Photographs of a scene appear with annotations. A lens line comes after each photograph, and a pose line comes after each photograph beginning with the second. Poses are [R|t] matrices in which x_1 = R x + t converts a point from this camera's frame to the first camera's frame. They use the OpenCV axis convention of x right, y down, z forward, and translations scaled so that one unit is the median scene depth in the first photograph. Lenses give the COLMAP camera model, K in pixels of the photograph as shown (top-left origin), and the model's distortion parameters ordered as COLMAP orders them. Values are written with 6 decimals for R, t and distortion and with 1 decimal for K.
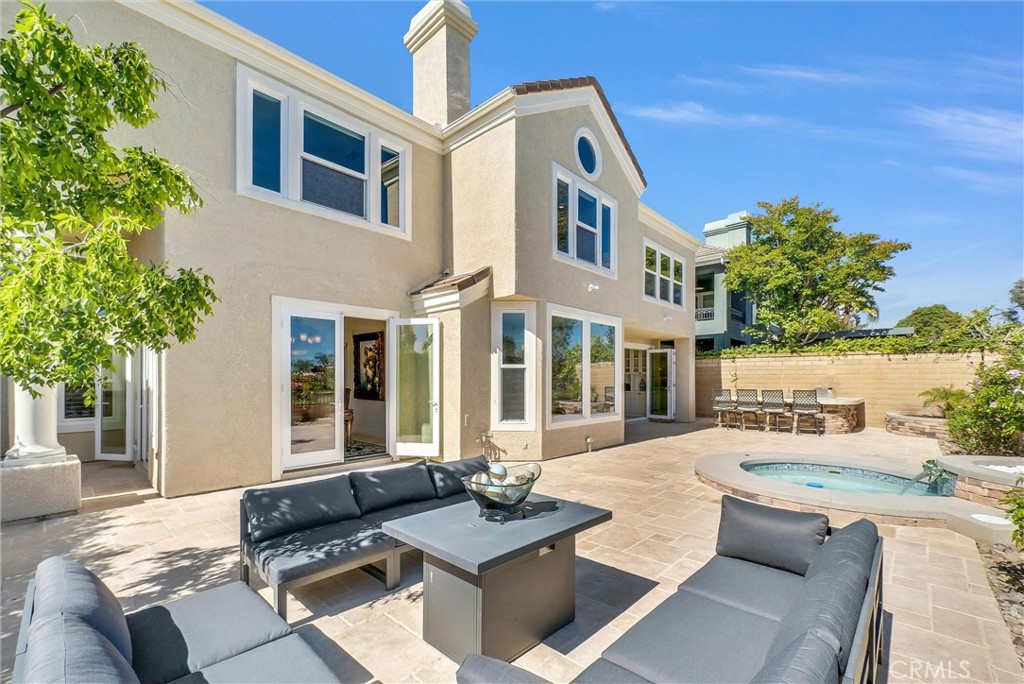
lens RADIAL K [[418.2, 0, 489.6], [0, 418.2, 379.7], [0, 0, 1]] dist [-0.000313, -0.000009]
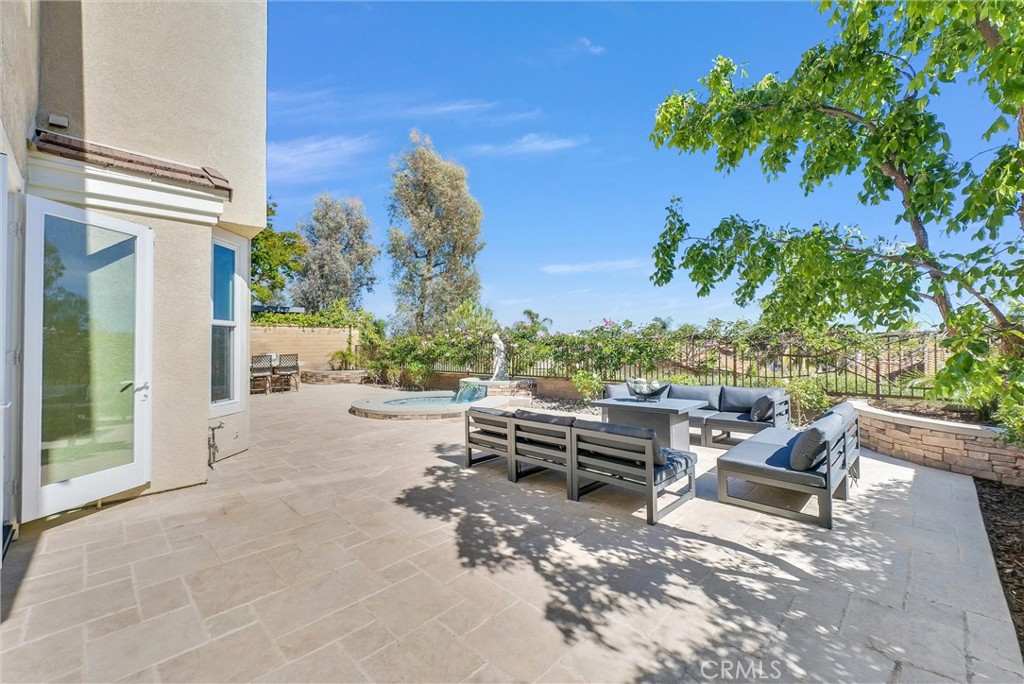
lens RADIAL K [[418.2, 0, 515.1], [0, 418.2, 341.2], [0, 0, 1]] dist [-0.000313, -0.000009]
pose [[0.025156, 0.008516, 0.999647, -1.380192], [0.015486, 0.999840, -0.008908, 0.027427], [-0.999564, 0.015705, 0.025020, 1.082218]]
